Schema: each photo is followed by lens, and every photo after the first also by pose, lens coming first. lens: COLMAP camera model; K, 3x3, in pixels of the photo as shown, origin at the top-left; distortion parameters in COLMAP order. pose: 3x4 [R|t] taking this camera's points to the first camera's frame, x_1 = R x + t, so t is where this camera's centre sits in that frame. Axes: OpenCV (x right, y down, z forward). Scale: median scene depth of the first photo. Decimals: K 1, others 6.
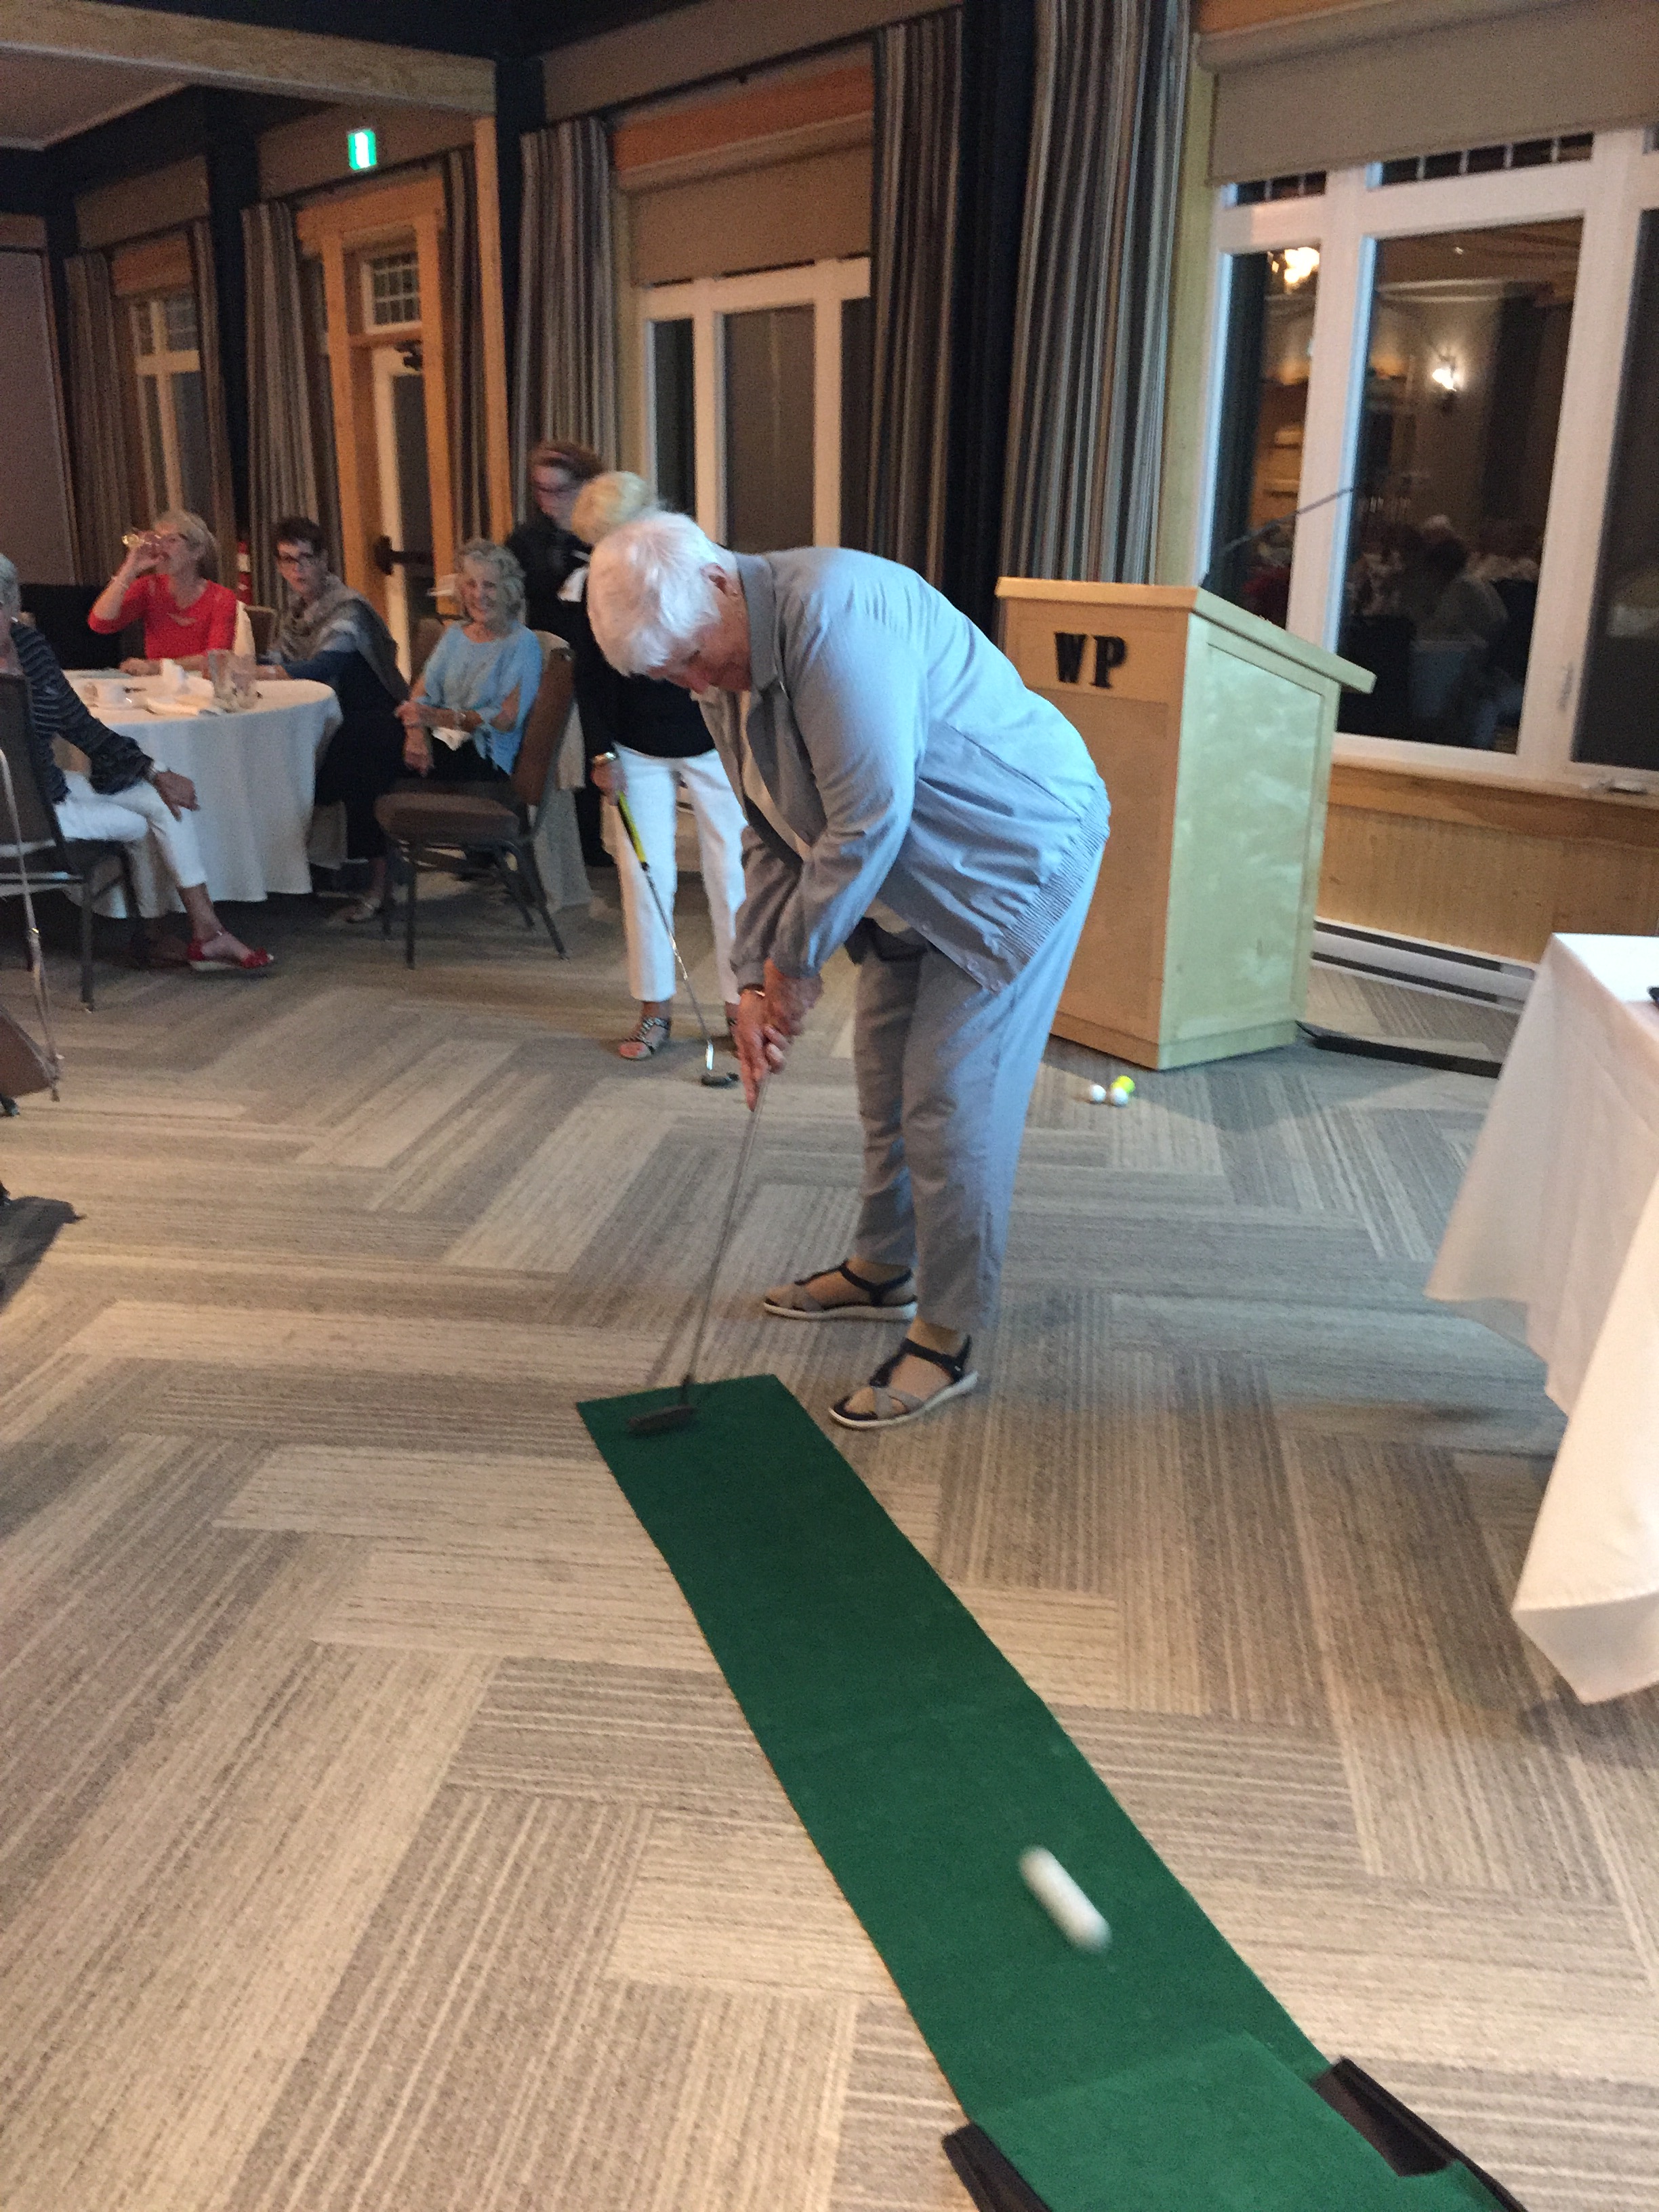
lens RADIAL K [[1902.6, 0, 829.5], [0, 1902.6, 1106.0], [0, 0, 1]] dist [0.096603, -0.143123]
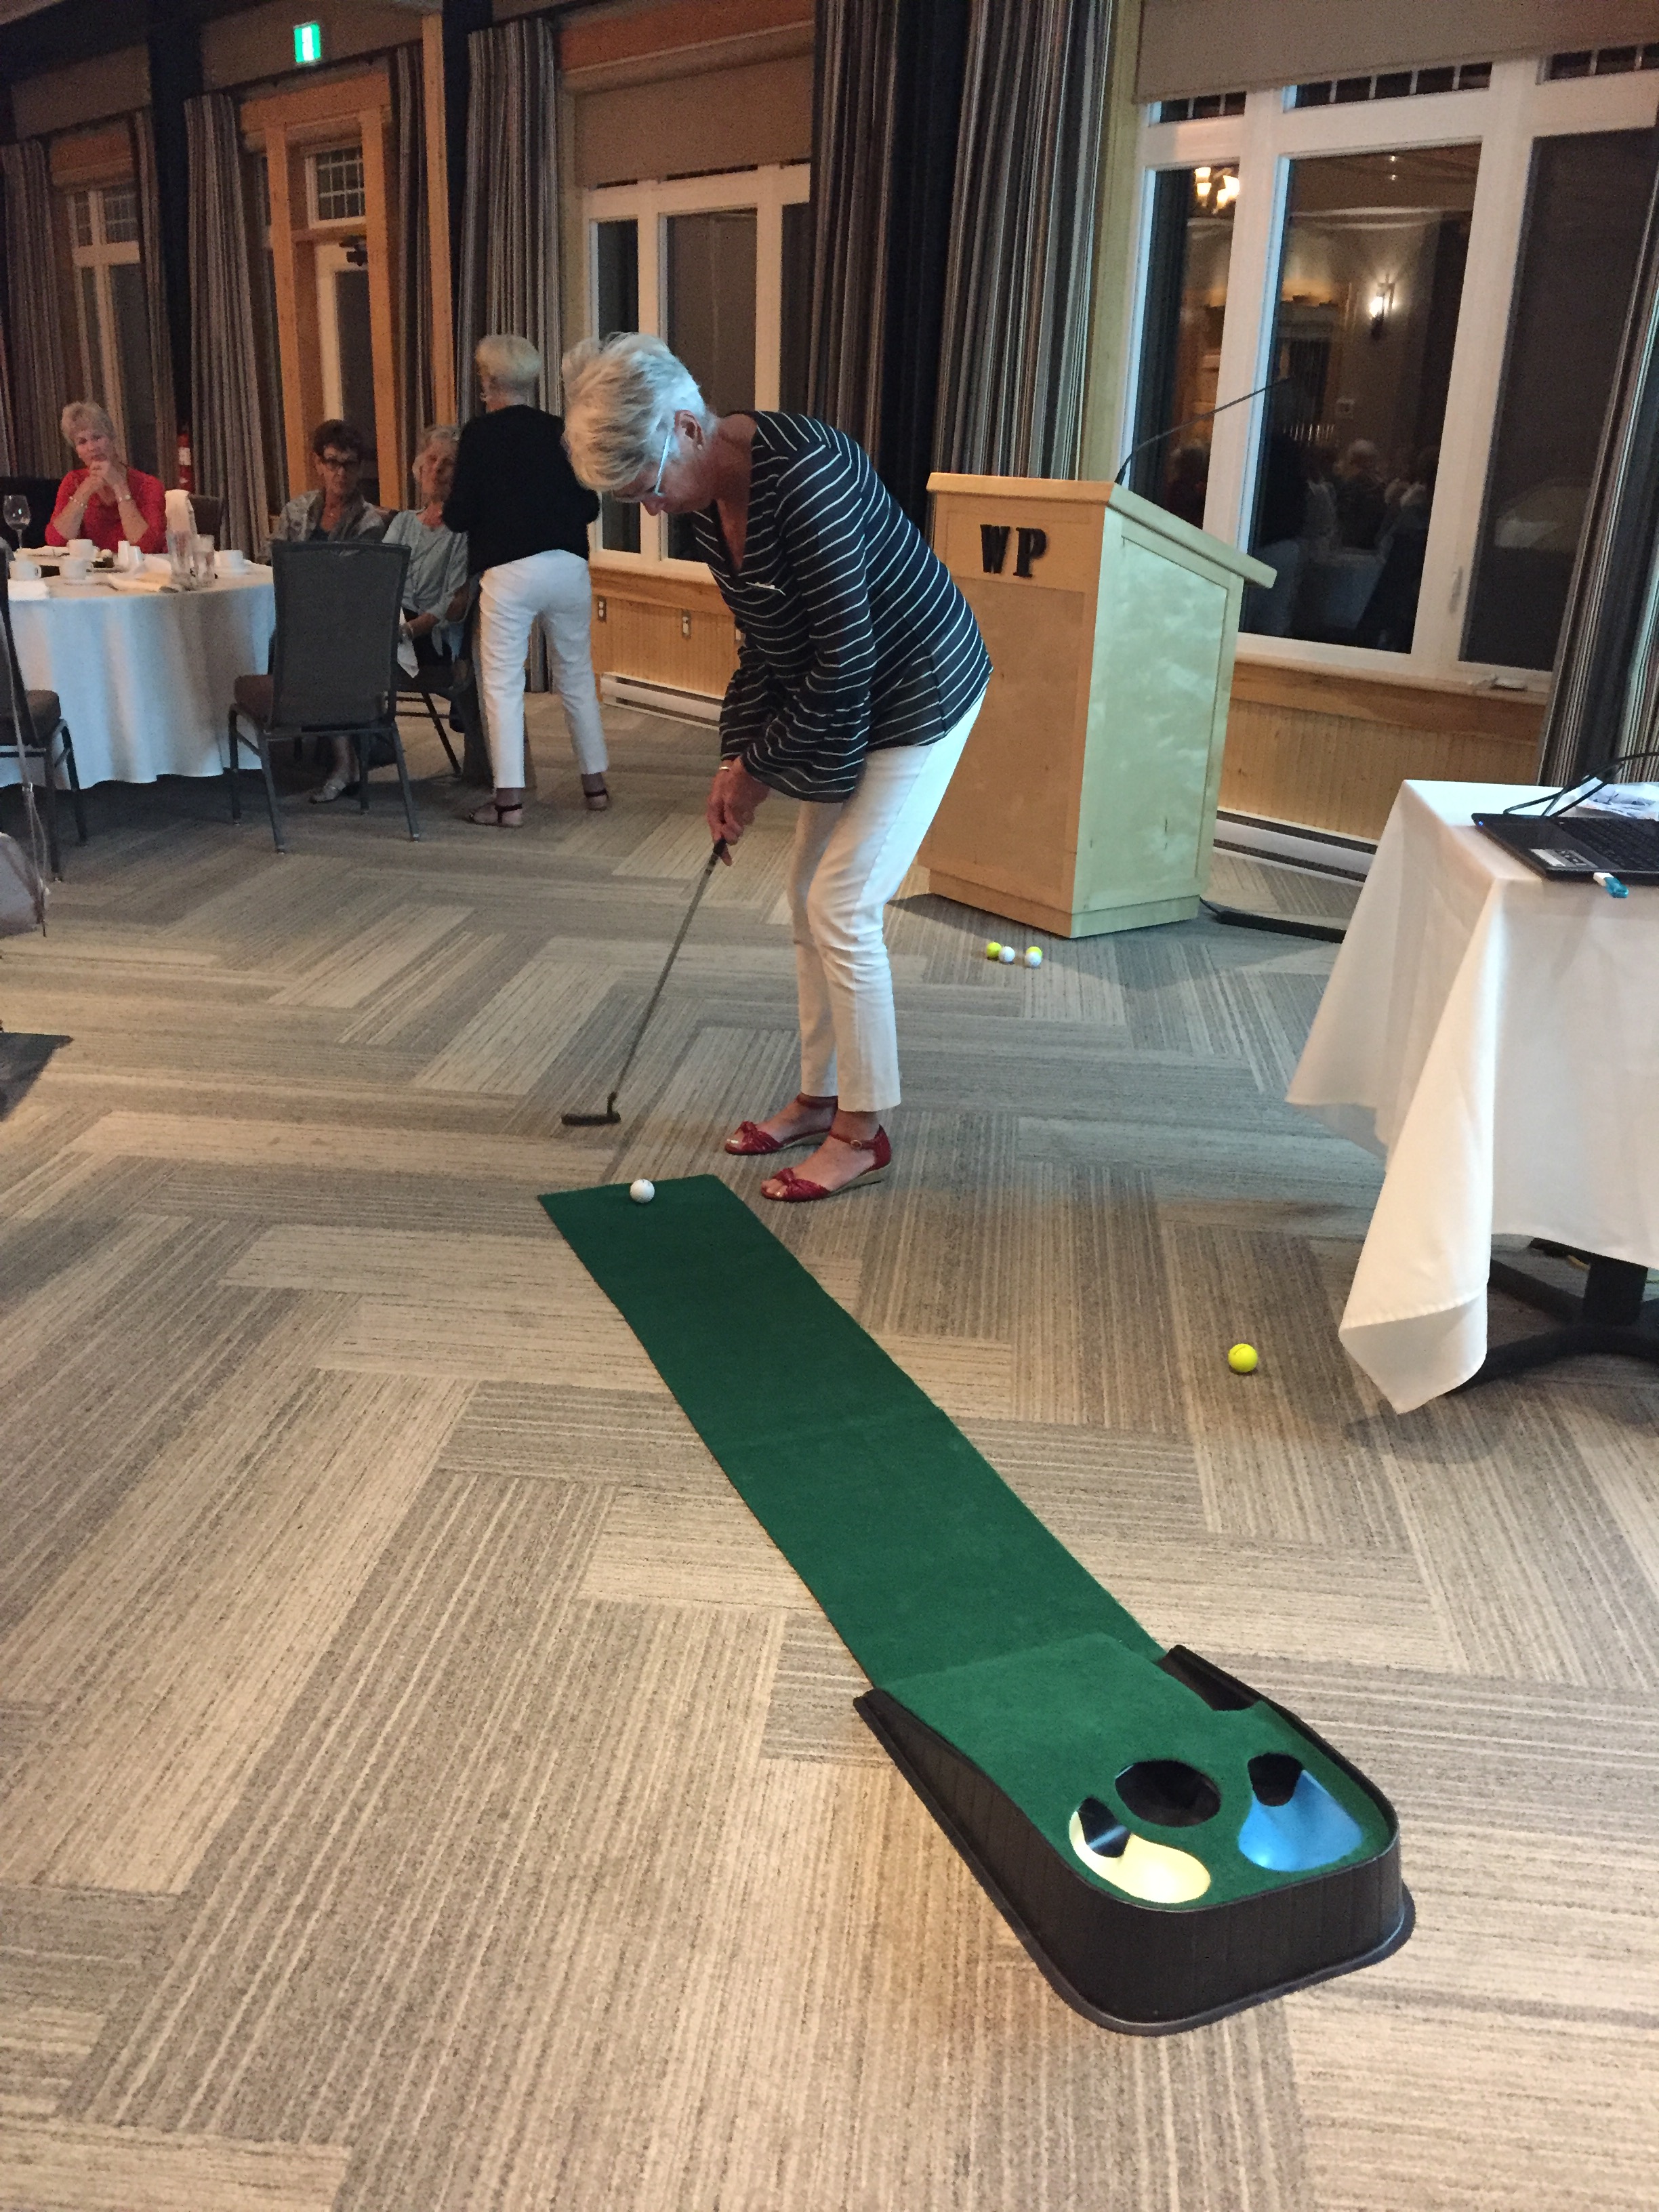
lens RADIAL K [[1918.5, 0, 829.5], [0, 1918.5, 1106.0], [0, 0, 1]] dist [0.101328, -0.151927]
pose [[0.999298, 0.010263, 0.036022, -0.003654], [-0.011475, 0.999370, 0.033581, 0.070491], [-0.035655, -0.033971, 0.998787, -0.144311]]
